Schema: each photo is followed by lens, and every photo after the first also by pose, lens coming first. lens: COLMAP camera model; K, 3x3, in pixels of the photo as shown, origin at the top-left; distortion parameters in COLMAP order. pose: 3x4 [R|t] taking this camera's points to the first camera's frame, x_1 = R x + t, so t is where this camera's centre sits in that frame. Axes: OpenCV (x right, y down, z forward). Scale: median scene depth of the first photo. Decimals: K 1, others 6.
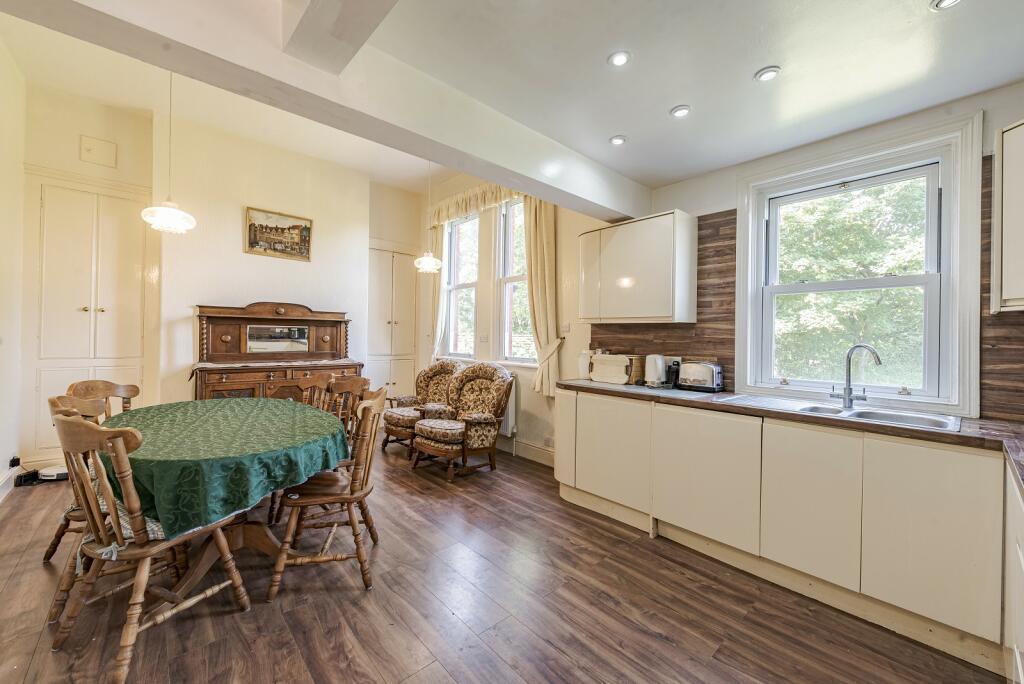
lens RADIAL K [[404.2, 0, 506.4], [0, 404.2, 337.7], [0, 0, 1]] dist [0.002500, -0.000593]
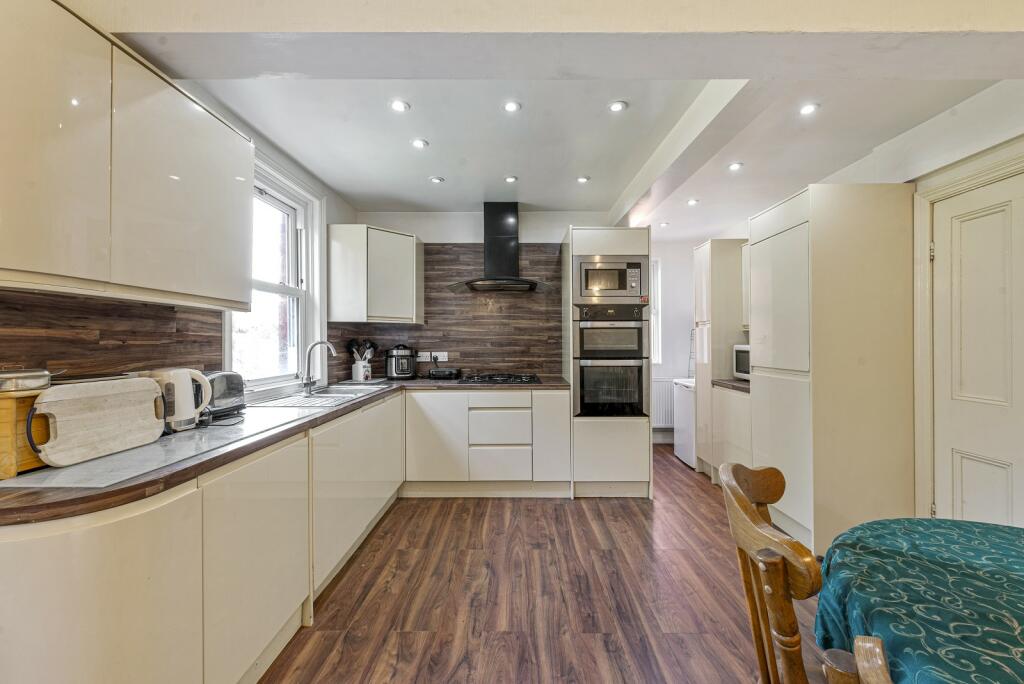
lens RADIAL K [[404.2, 0, 520.1], [0, 404.2, 340.8], [0, 0, 1]] dist [0.002500, -0.000593]
pose [[-0.754067, -0.013291, 0.656663, -0.349822], [-0.007142, 0.999902, 0.012038, -0.003267], [-0.656759, 0.004388, -0.754088, 1.242920]]
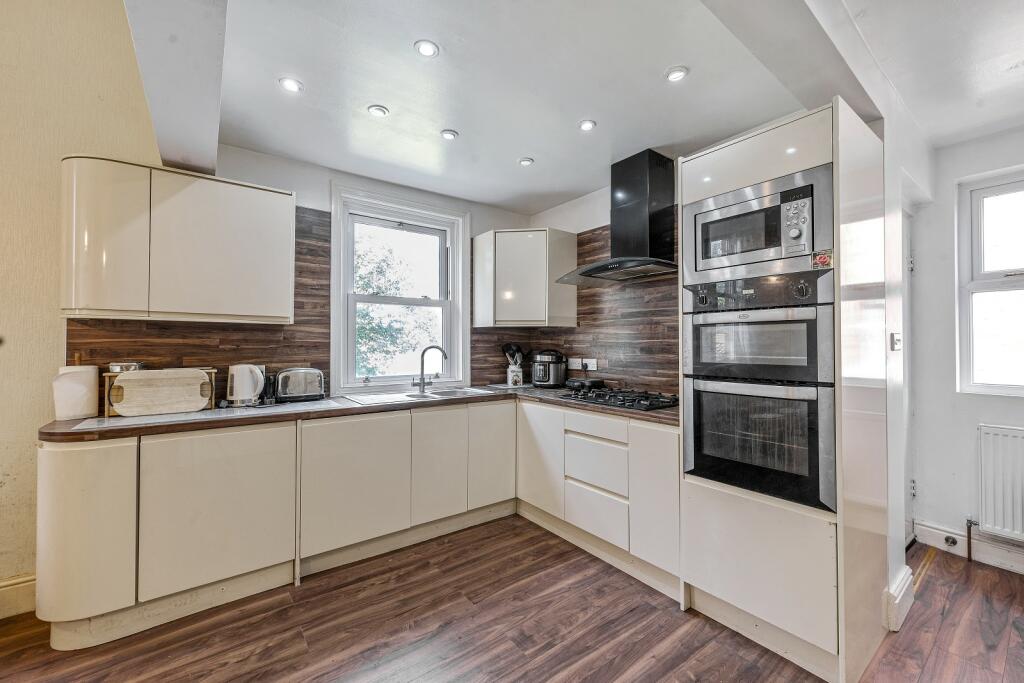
lens RADIAL K [[414.5, 0, 529.1], [0, 414.5, 339.4], [0, 0, 1]] dist [-0.000075, -0.000649]
pose [[0.057081, -0.003029, 0.998365, -0.439895], [0.004007, 0.999988, 0.002805, -0.006297], [-0.998362, 0.003841, 0.057092, 0.463861]]
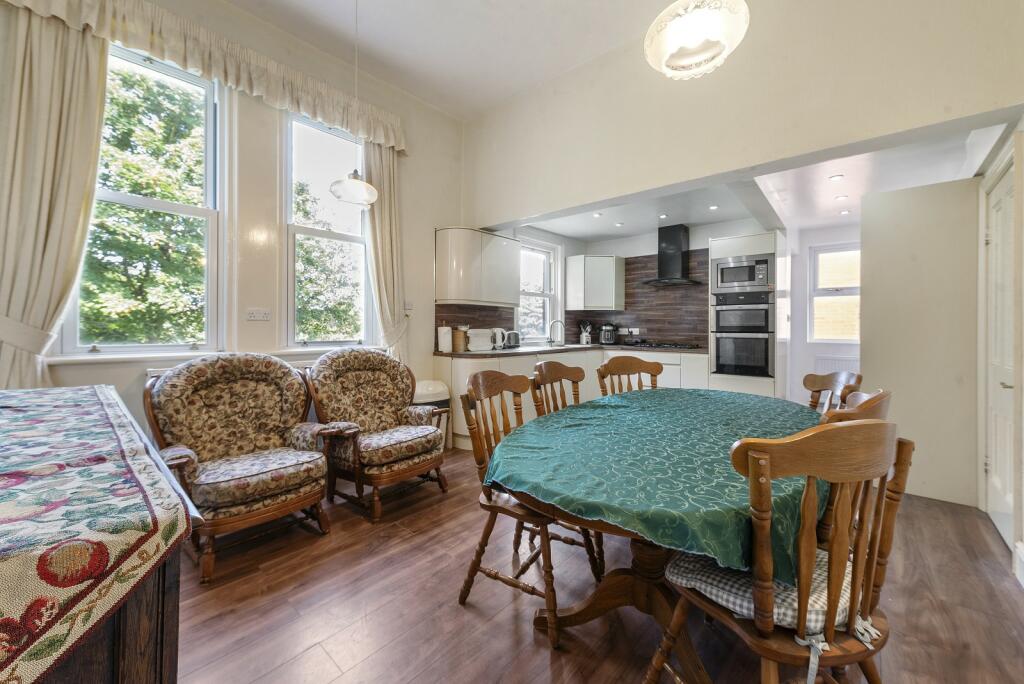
lens RADIAL K [[404.2, 0, 511.1], [0, 404.2, 327.1], [0, 0, 1]] dist [0.002500, -0.000593]
pose [[-0.130578, -0.013783, 0.991342, -1.261533], [-0.003267, 0.999904, 0.013472, 0.021701], [-0.991433, -0.001480, -0.130610, 1.289181]]
